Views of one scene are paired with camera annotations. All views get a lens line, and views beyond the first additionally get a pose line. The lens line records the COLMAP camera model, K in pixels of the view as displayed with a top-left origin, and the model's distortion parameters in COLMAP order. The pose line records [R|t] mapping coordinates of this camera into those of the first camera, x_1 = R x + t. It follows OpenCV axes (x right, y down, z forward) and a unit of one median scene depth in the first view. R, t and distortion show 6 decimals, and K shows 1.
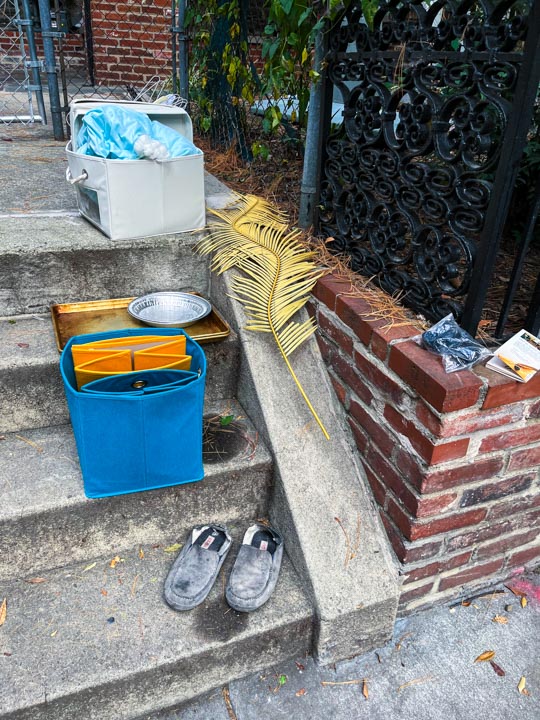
lens RADIAL K [[549.1, 0, 268.6], [0, 549.1, 360.1], [0, 0, 1]] dist [0.042149, -0.069149]
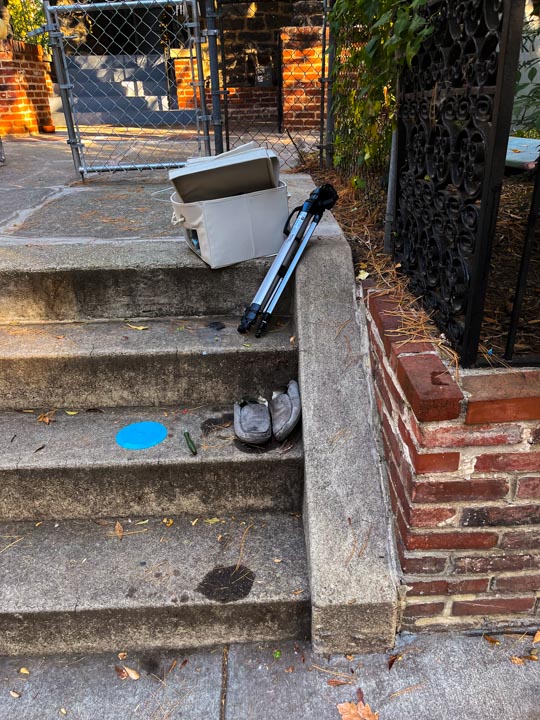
lens RADIAL K [[549.1, 0, 275.5], [0, 549.1, 357.6], [0, 0, 1]] dist [0.042149, -0.069149]
pose [[0.939078, 0.079304, -0.334431, 0.324483], [-0.100915, 0.993750, -0.047721, 0.043183], [0.328556, 0.078563, 0.941211, -0.076187]]
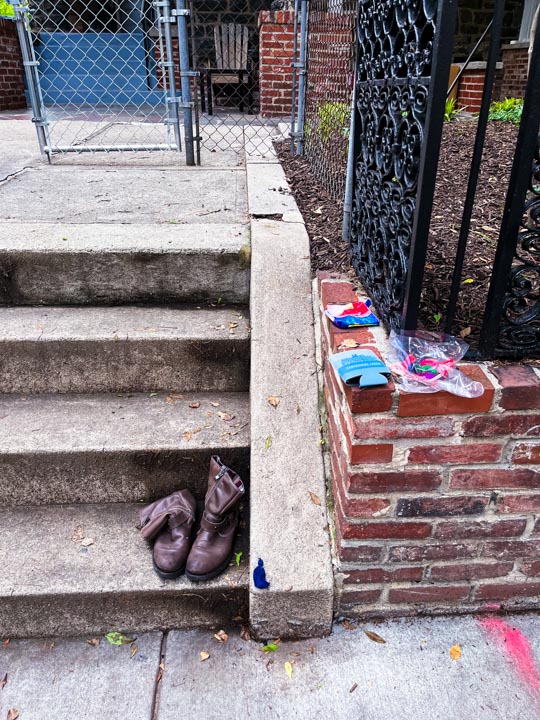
lens RADIAL K [[549.1, 0, 276.9], [0, 549.1, 362.7], [0, 0, 1]] dist [0.042149, -0.069149]
pose [[0.947214, 0.108128, -0.301817, 0.395458], [-0.119984, 0.992554, -0.020964, 0.032458], [0.297303, 0.056071, 0.953135, -0.049448]]
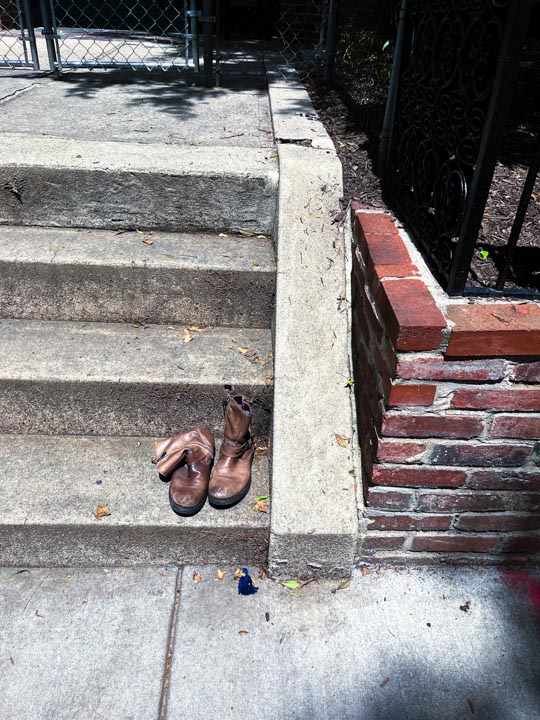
lens RADIAL K [[549.1, 0, 270.4], [0, 549.1, 363.7], [0, 0, 1]] dist [0.042149, -0.069149]
pose [[0.936716, 0.179176, -0.300764, 0.327376], [-0.164230, 0.983606, 0.074483, 0.068977], [0.309179, -0.020375, 0.950786, 0.004341]]
